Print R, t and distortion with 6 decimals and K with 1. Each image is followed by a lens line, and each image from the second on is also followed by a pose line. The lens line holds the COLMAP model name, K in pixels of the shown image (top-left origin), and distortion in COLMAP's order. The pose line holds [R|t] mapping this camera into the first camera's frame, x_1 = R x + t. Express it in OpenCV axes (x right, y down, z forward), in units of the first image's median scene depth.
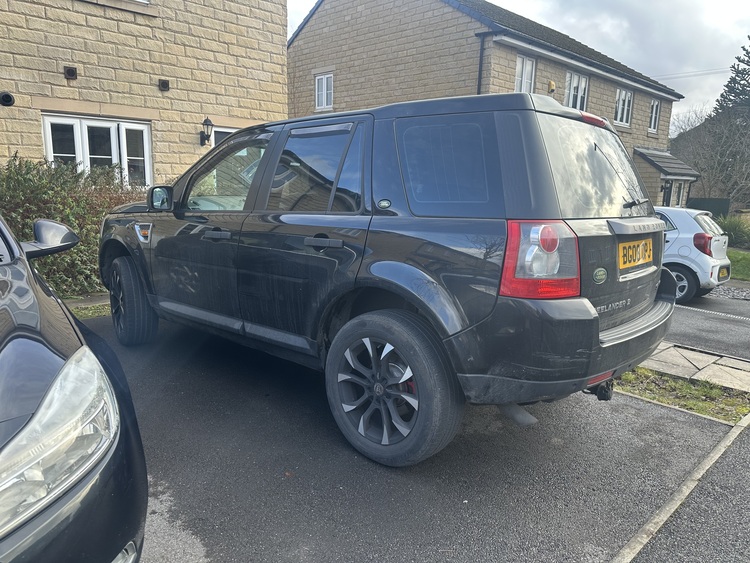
lens RADIAL K [[525.0, 0, 375.0], [0, 525.0, 281.5], [0, 0, 1]] dist [-0.002851, -0.001757]
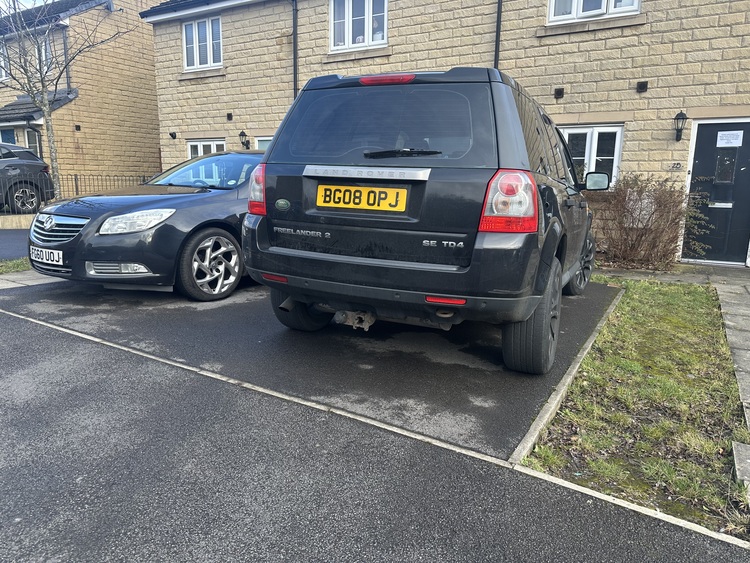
lens RADIAL K [[525.0, 0, 375.0], [0, 525.0, 281.5], [0, 0, 1]] dist [-0.002851, -0.001757]
pose [[0.286842, 0.157108, -0.945007, 0.507374], [-0.188182, 0.976482, 0.105221, -0.001512], [0.939313, 0.147652, 0.309661, 0.227918]]
